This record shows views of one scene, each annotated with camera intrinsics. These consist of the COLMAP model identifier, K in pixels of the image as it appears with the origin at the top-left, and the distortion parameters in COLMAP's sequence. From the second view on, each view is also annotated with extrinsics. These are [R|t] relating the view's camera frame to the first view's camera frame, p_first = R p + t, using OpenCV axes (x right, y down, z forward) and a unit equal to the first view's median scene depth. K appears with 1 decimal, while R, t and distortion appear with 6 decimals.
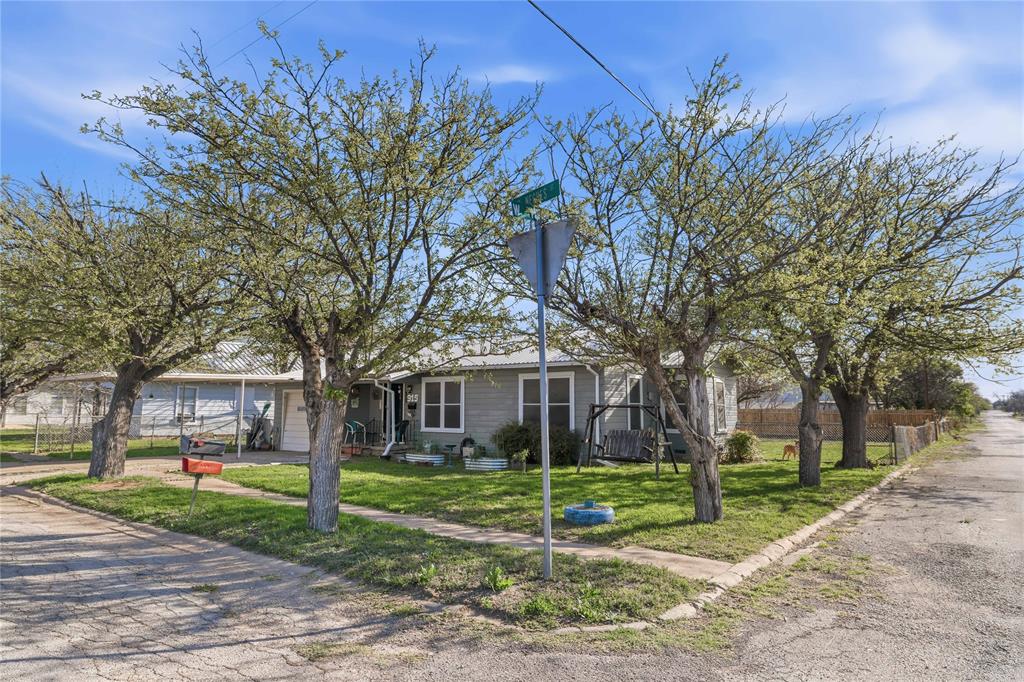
lens RADIAL K [[643.4, 0, 512.0], [0, 643.4, 341.0], [0, 0, 1]] dist [0.001698, -0.000195]
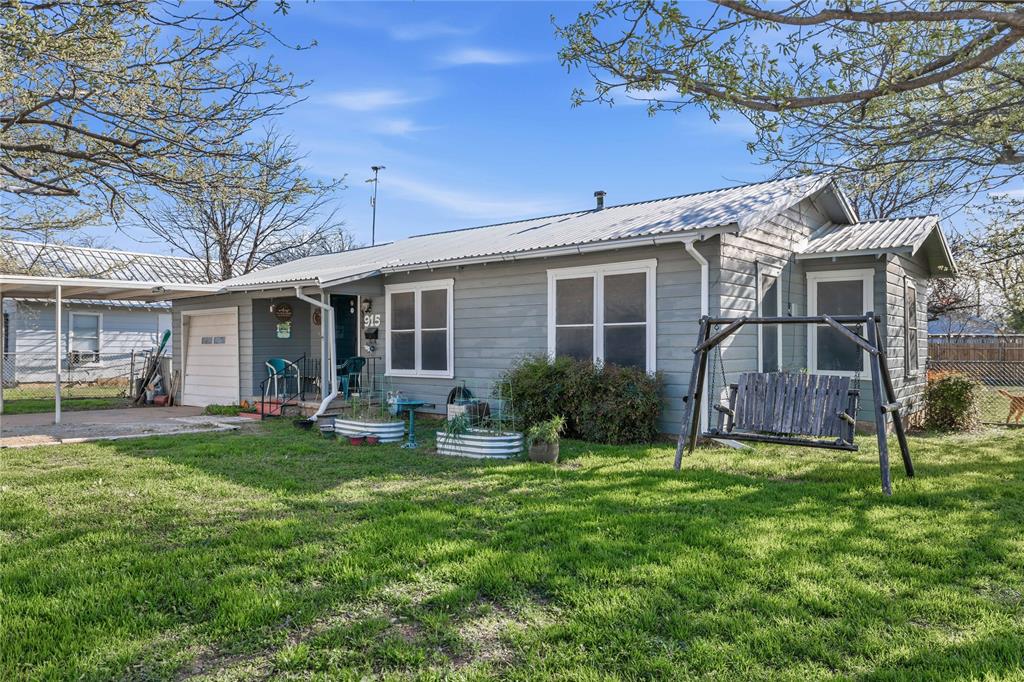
lens RADIAL K [[682.7, 0, 512.0], [0, 682.7, 341.0], [0, 0, 1]] dist [0.031853, 0.000033]
pose [[0.998308, -0.005662, -0.057872, 0.012754], [0.011047, 0.995589, 0.093166, 0.053241], [0.057089, -0.093648, 0.993967, 0.399510]]
